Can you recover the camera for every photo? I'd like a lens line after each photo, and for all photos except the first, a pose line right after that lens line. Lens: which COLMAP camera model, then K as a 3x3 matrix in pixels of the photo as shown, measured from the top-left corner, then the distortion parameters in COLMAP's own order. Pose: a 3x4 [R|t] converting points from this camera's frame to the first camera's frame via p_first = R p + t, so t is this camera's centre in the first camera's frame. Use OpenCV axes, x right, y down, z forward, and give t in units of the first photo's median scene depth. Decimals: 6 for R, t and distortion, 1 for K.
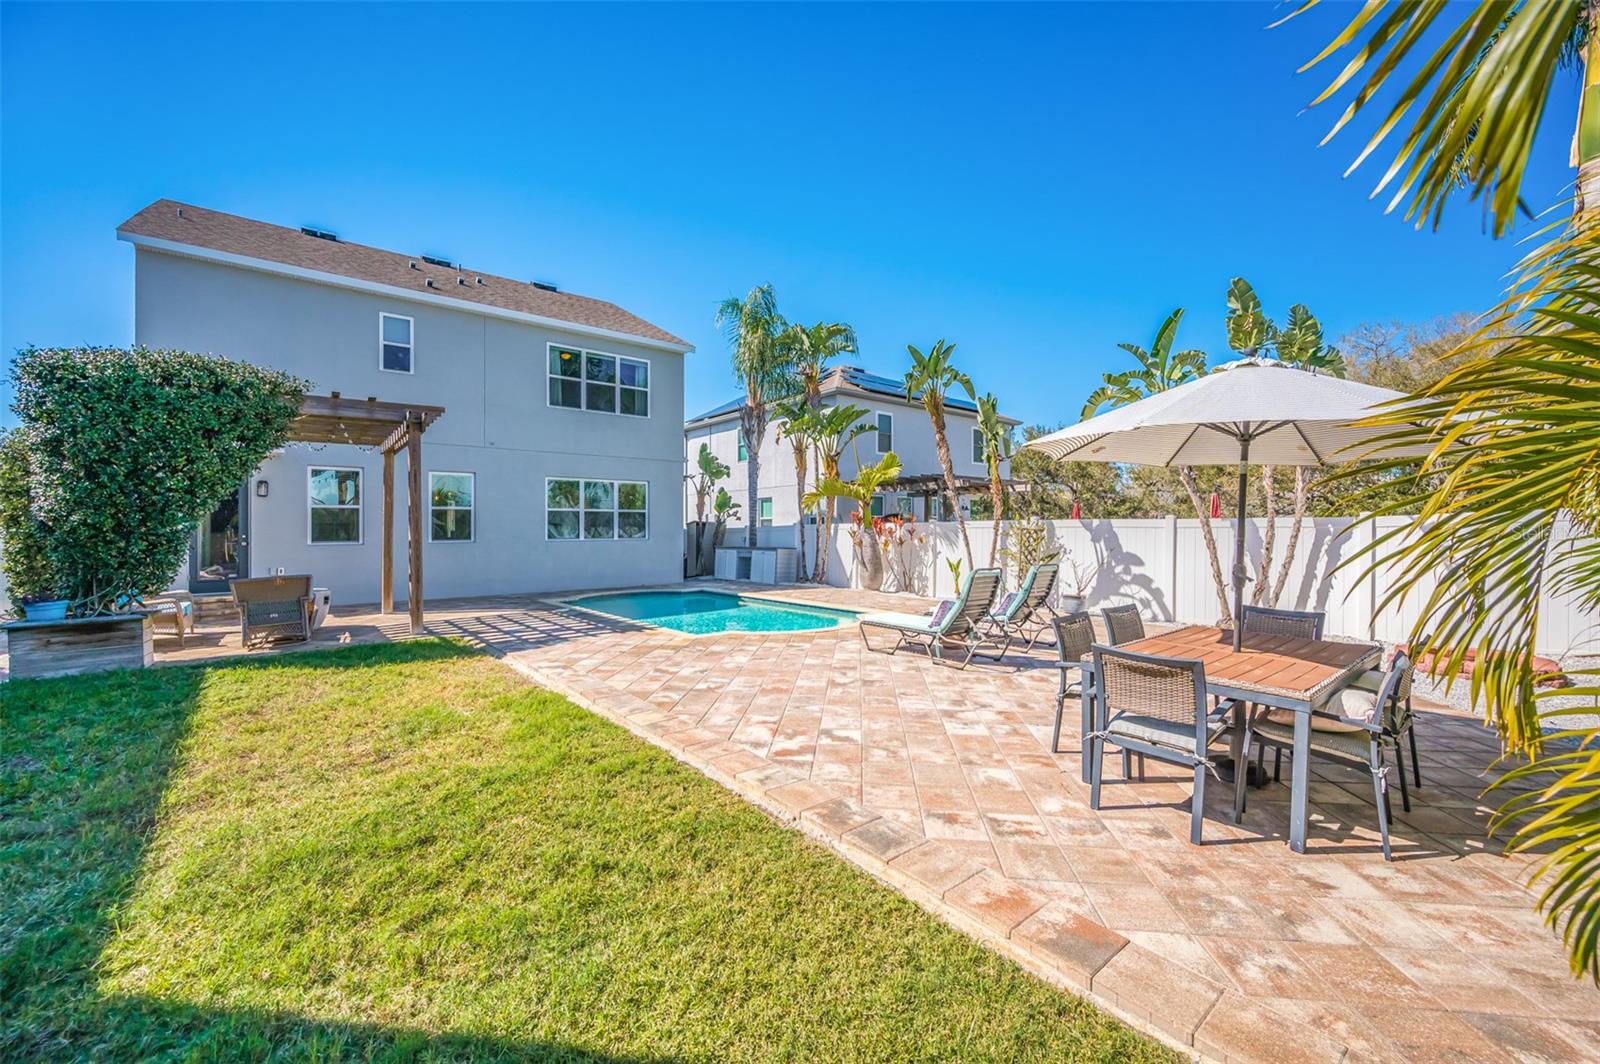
lens RADIAL K [[634.1, 0, 793.2], [0, 634.1, 534.3], [0, 0, 1]] dist [0.000286, 0.000079]
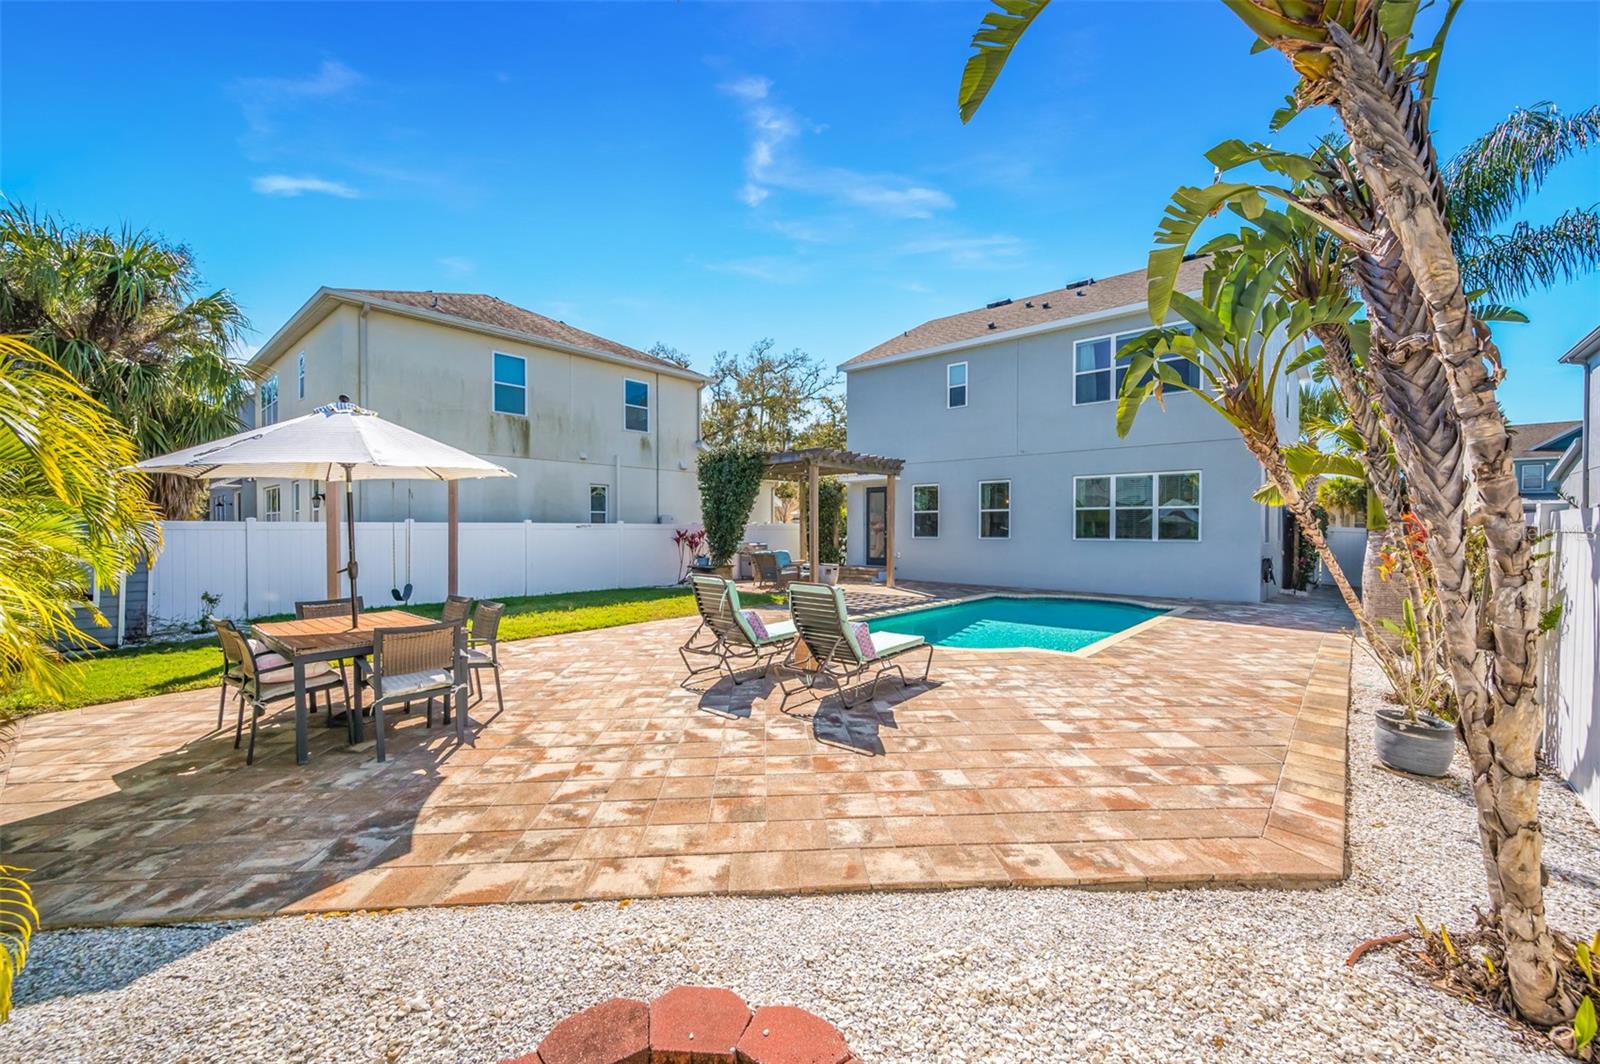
lens RADIAL K [[634.1, 0, 793.2], [0, 634.1, 534.3], [0, 0, 1]] dist [0.000286, 0.000079]
pose [[0.157790, 0.008822, -0.987433, 0.522997], [-0.006682, 0.999947, 0.007866, -0.005516], [0.987450, 0.005357, 0.157841, 0.412399]]
